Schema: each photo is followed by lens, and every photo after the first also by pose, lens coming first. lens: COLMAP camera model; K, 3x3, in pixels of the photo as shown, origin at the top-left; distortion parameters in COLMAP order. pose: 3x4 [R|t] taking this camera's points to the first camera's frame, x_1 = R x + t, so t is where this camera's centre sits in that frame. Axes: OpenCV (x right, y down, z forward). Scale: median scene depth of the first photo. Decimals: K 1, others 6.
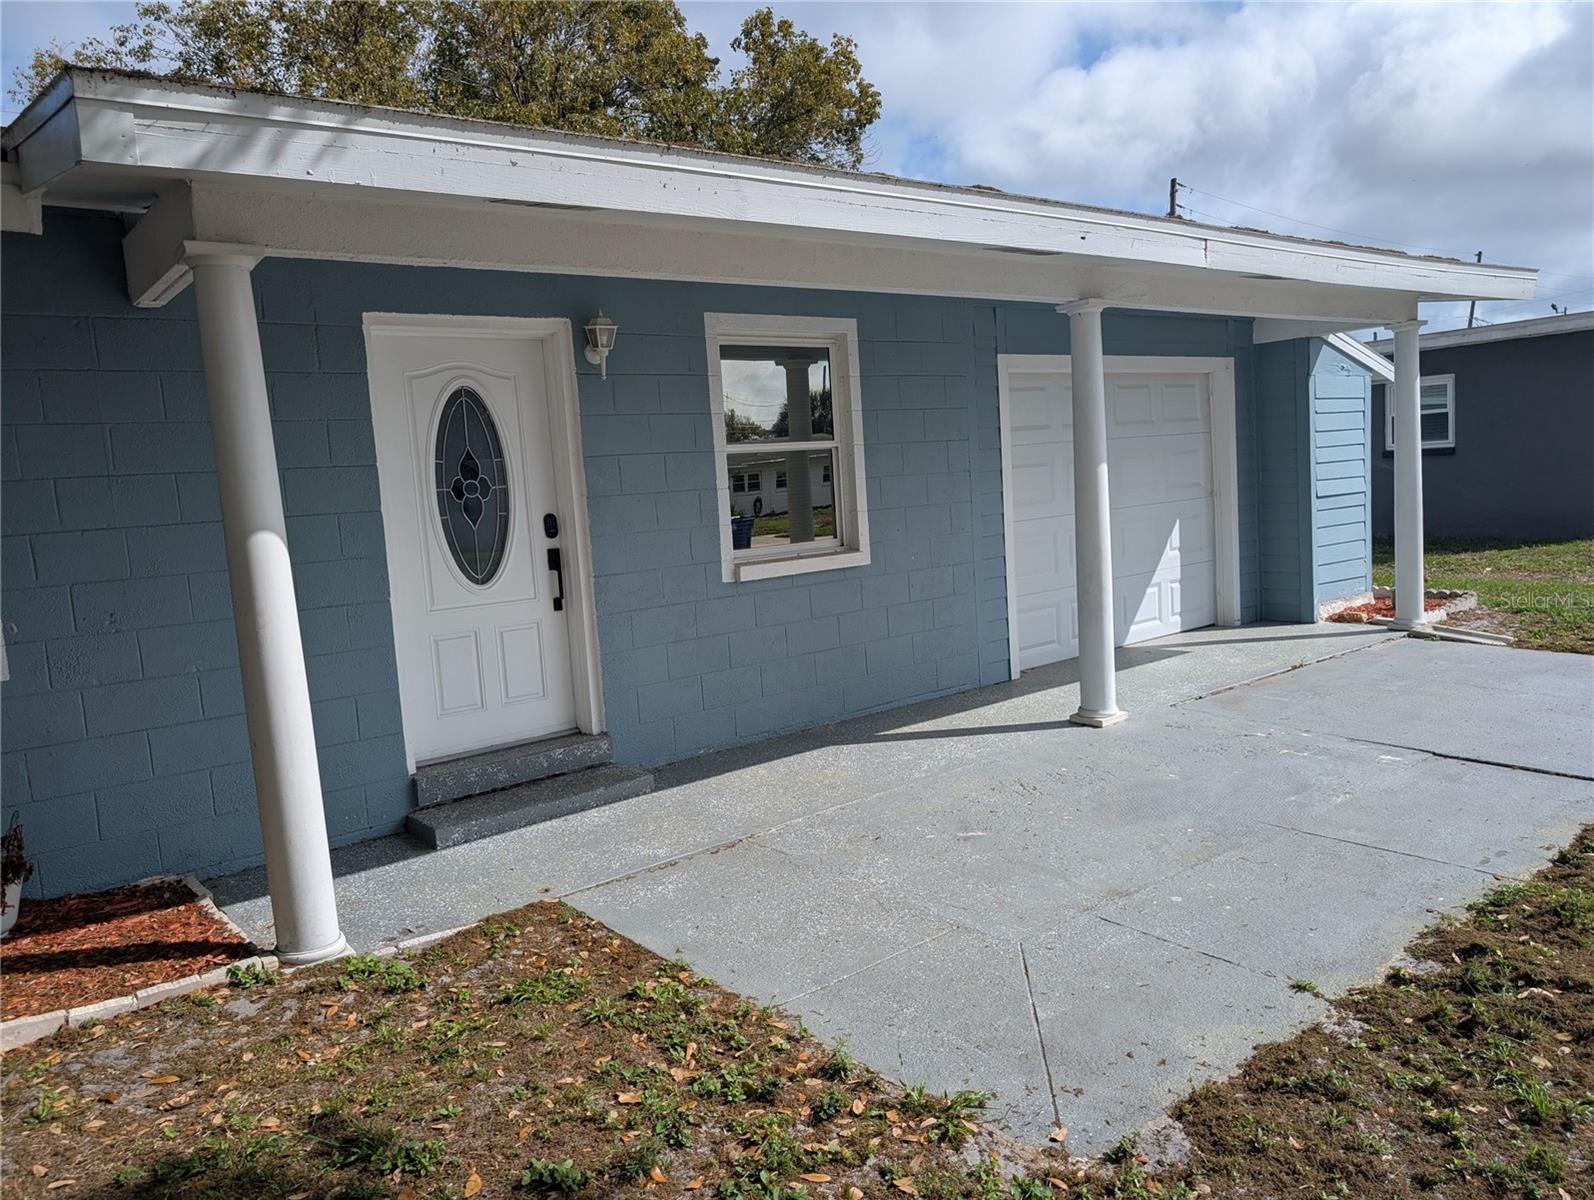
lens RADIAL K [[1141.4, 0, 797.0], [0, 1141.4, 600.0], [0, 0, 1]] dist [0.021285, -0.000080]
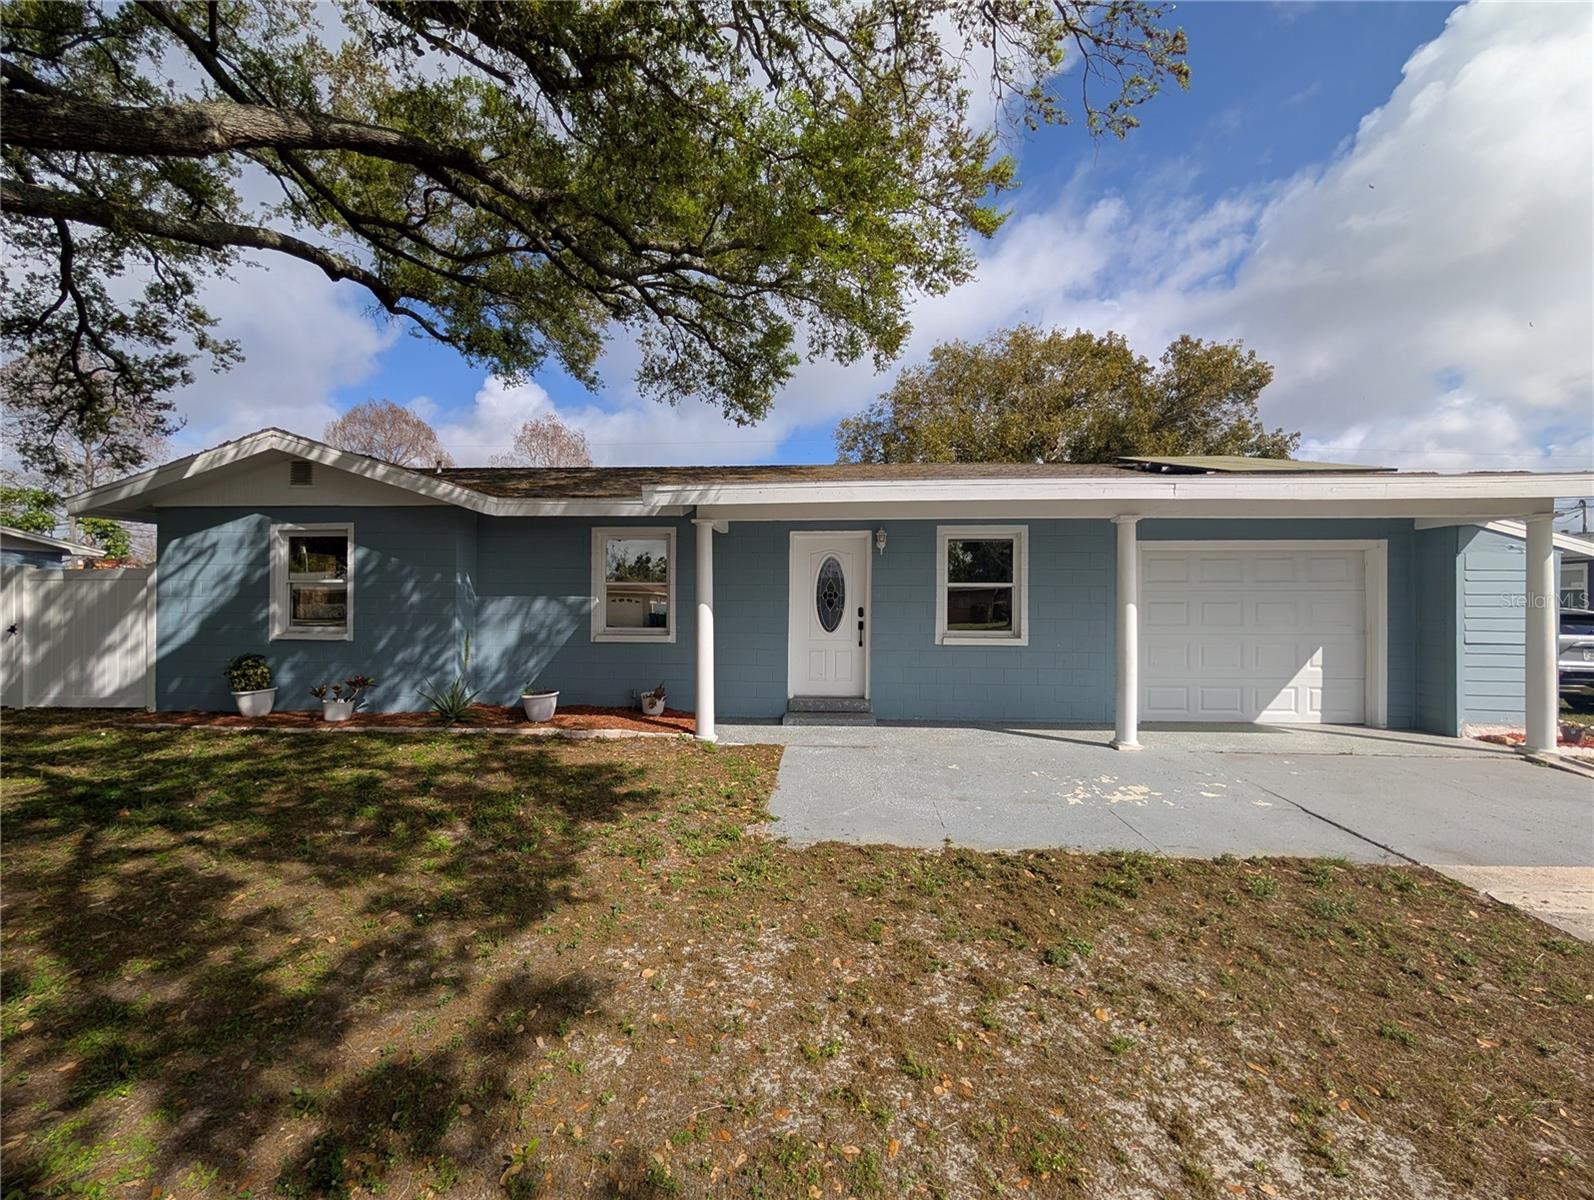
lens RADIAL K [[601.6, 0, 797.0], [0, 601.6, 600.0], [0, 0, 1]] dist [-0.000212, -0.000184]
pose [[0.737672, 0.069093, -0.671615, 0.468614], [-0.125883, 0.991382, -0.036275, -0.022024], [0.663320, 0.111304, 0.740012, -0.051921]]
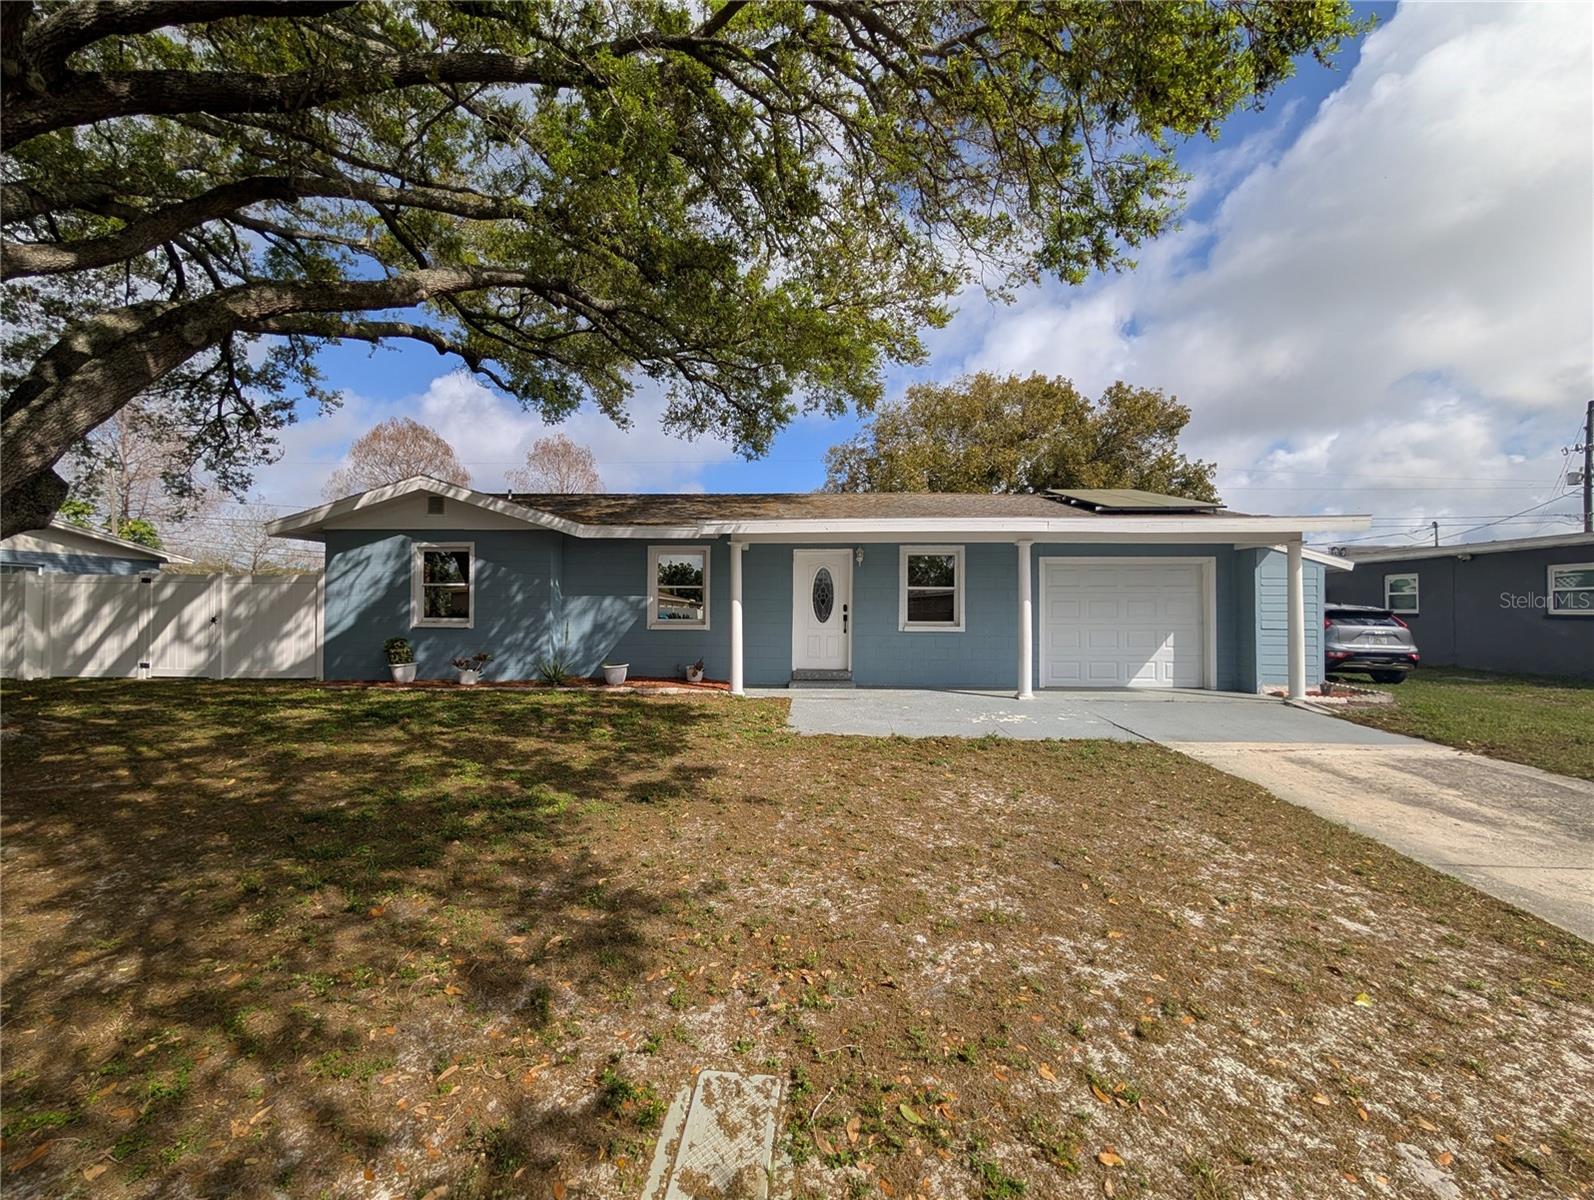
lens RADIAL K [[601.6, 0, 797.0], [0, 601.6, 600.0], [0, 0, 1]] dist [-0.000212, -0.000184]
pose [[0.750773, 0.060803, -0.657755, 0.716990], [-0.126672, 0.990527, -0.053021, 0.020248], [0.648300, 0.123127, 0.751363, -0.370442]]
